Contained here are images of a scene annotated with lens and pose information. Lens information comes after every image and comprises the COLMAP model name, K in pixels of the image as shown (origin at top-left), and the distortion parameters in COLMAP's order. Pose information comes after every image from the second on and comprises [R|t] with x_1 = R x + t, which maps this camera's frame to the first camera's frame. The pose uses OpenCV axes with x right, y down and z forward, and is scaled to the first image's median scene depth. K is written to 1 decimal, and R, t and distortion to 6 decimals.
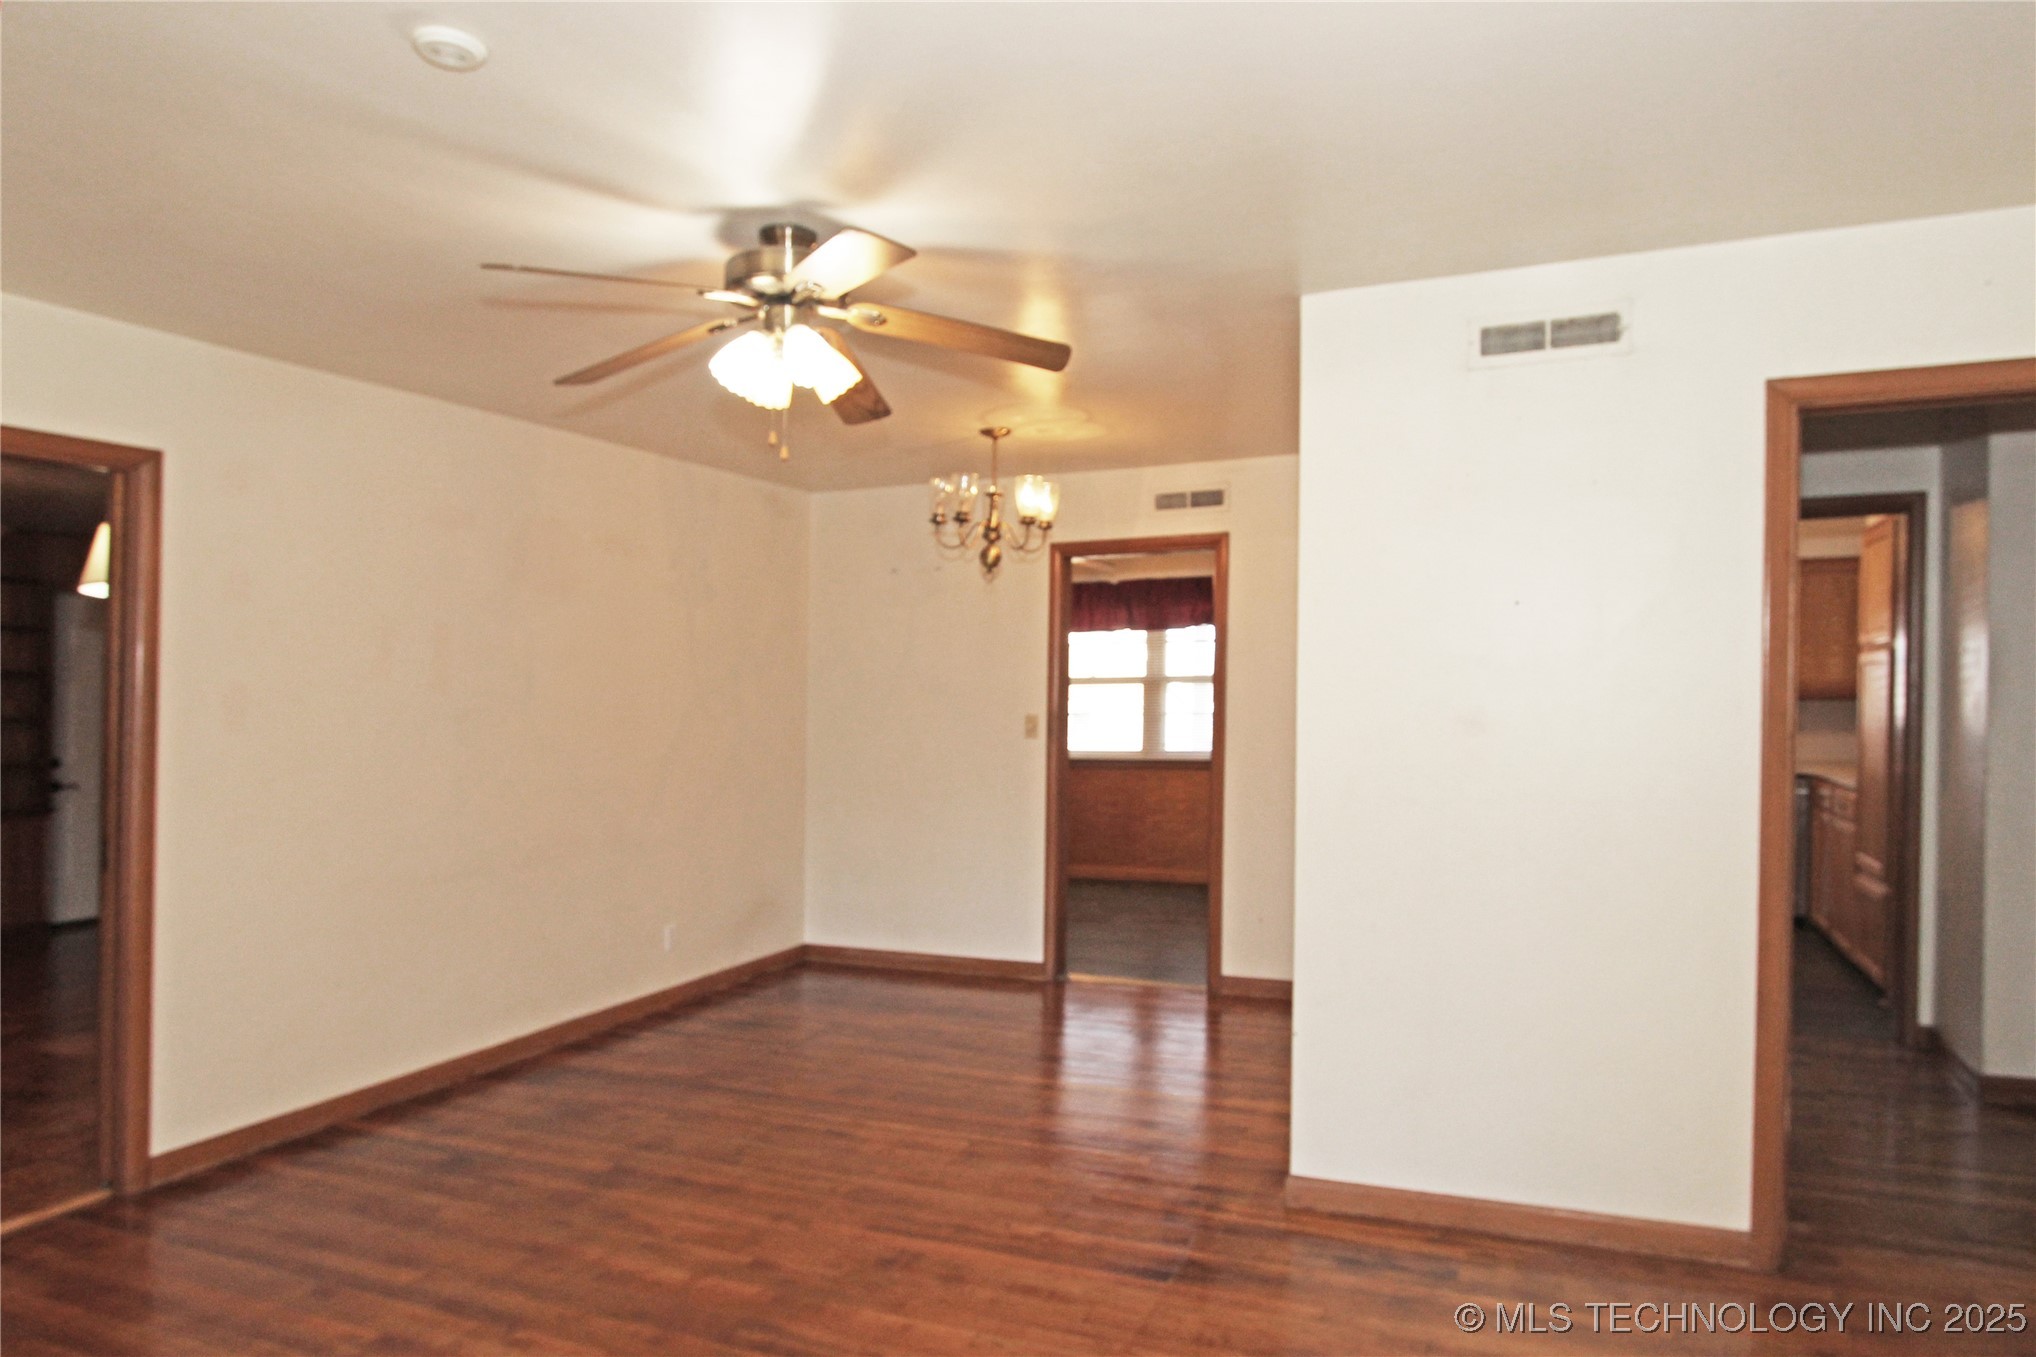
lens RADIAL K [[1076.2, 0, 1116.7], [0, 1076.2, 682.2], [0, 0, 1]] dist [-0.017277, 0.000760]
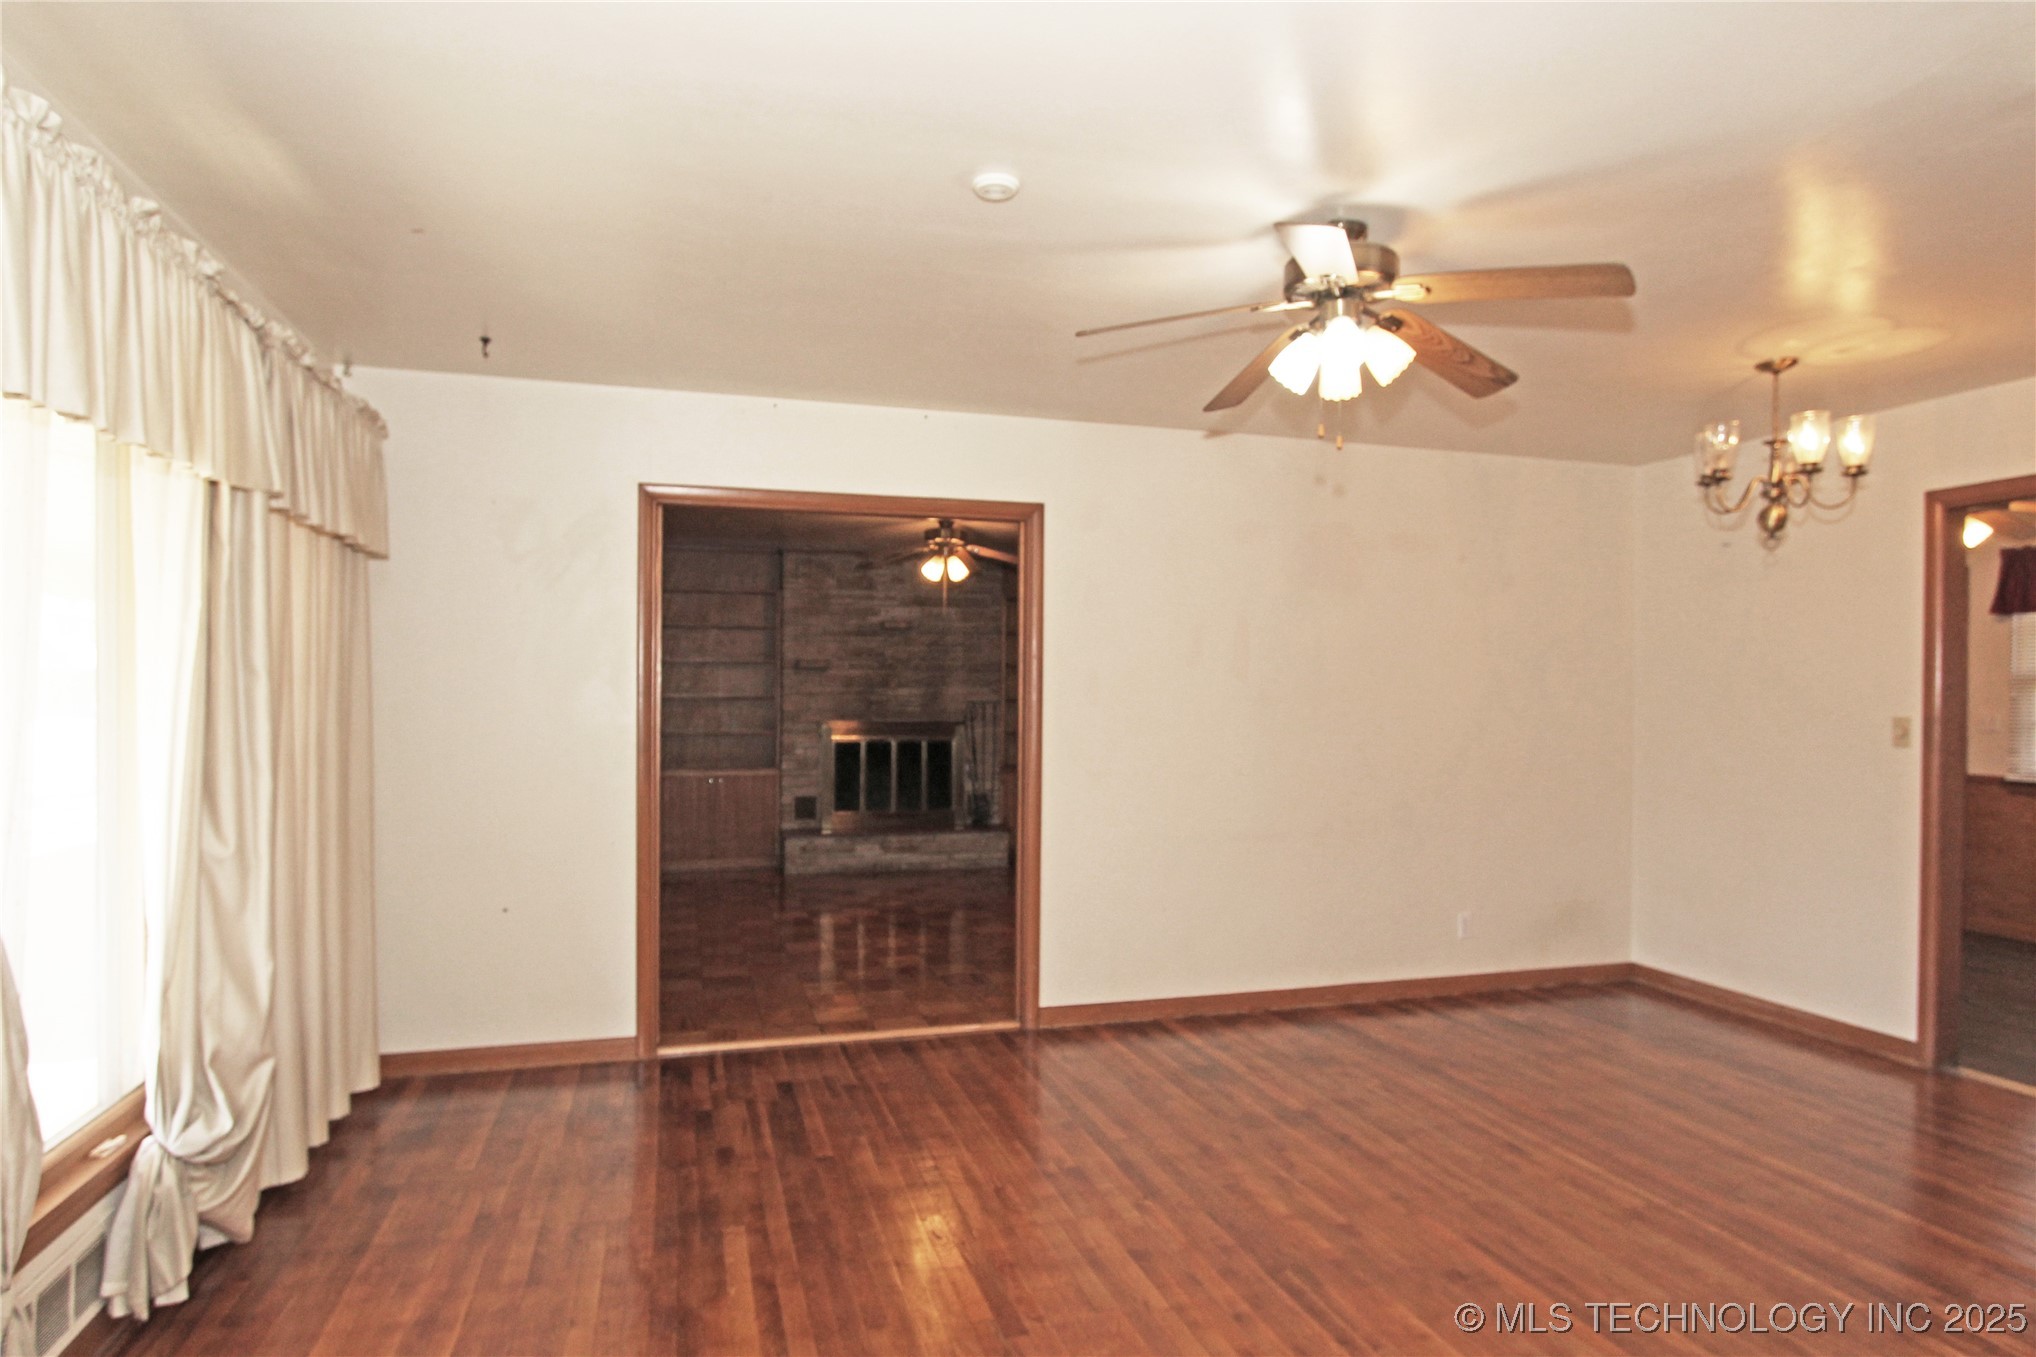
lens RADIAL K [[1133.6, 0, 1136.3], [0, 1133.6, 677.5], [0, 0, 1]] dist [-0.025915, 0.000607]
pose [[0.656933, 0.004167, -0.753937, 0.274605], [-0.007701, 0.999970, -0.001183, 0.011669], [0.753909, 0.006583, 0.656945, 0.099489]]
